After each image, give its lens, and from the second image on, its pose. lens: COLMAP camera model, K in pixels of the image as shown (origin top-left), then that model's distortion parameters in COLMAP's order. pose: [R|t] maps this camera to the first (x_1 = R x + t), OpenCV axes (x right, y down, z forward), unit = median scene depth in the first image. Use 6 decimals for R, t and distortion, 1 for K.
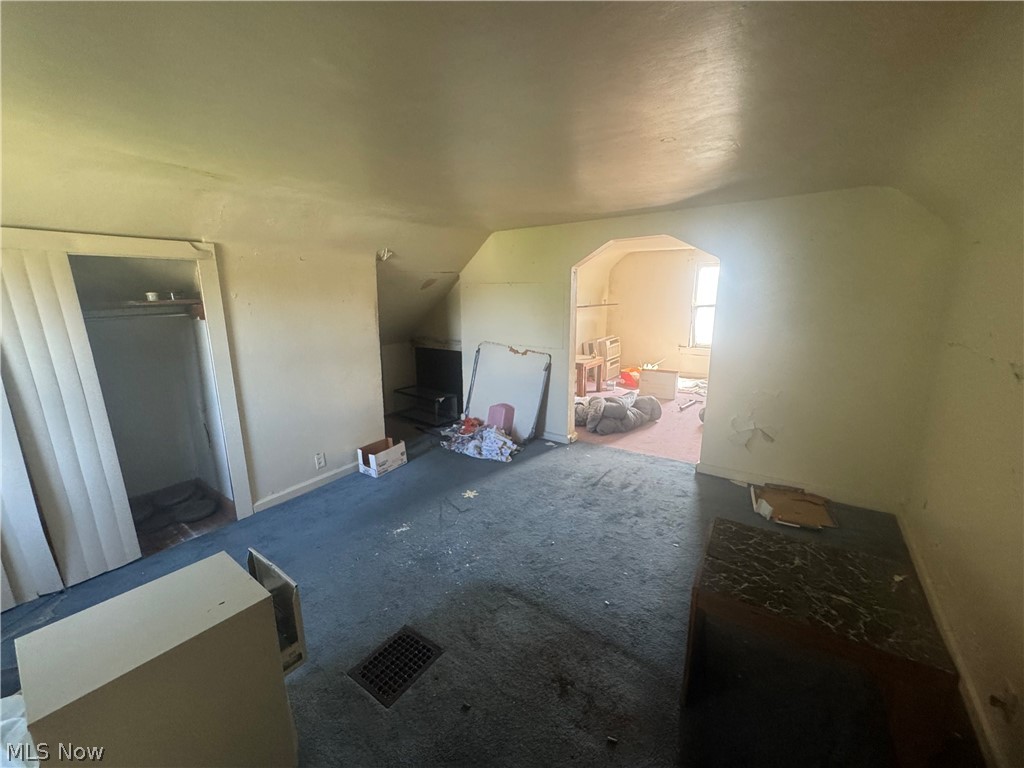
lens RADIAL K [[410.4, 0, 511.3], [0, 410.4, 384.9], [0, 0, 1]] dist [-0.000043, -0.000020]
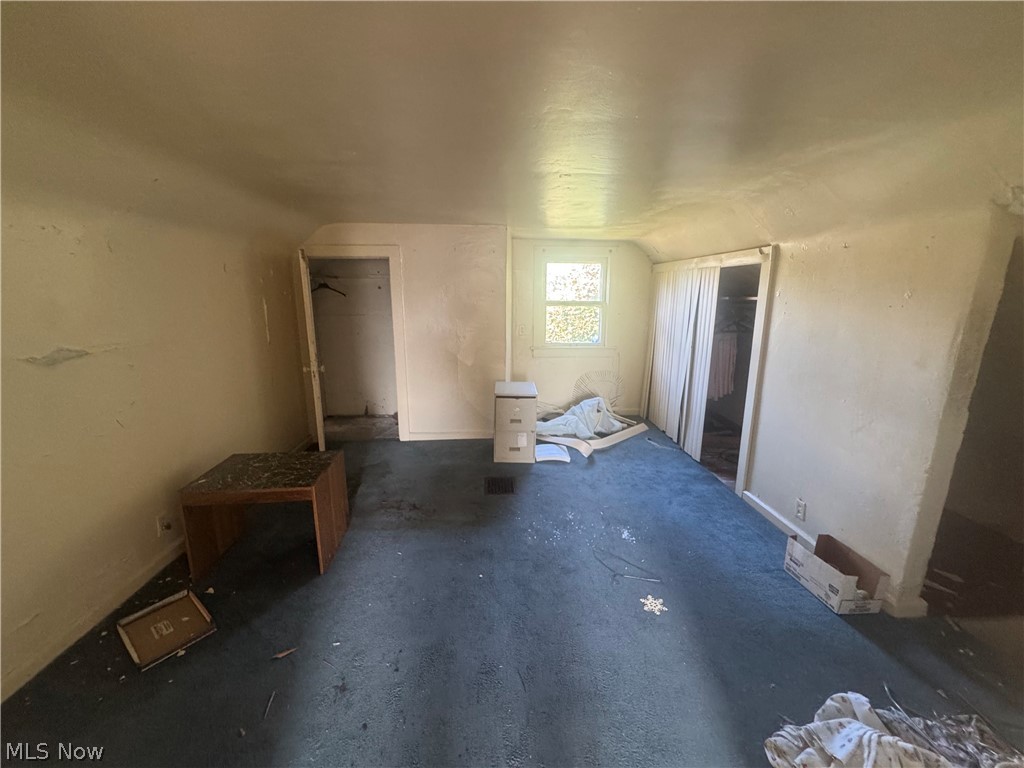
lens RADIAL K [[410.4, 0, 512.3], [0, 410.4, 380.4], [0, 0, 1]] dist [-0.000043, -0.000020]
pose [[-0.776770, 0.140439, -0.613927, 0.521712], [-0.140585, 0.911555, 0.386399, -0.341075], [0.613893, 0.386452, -0.688324, 1.454231]]
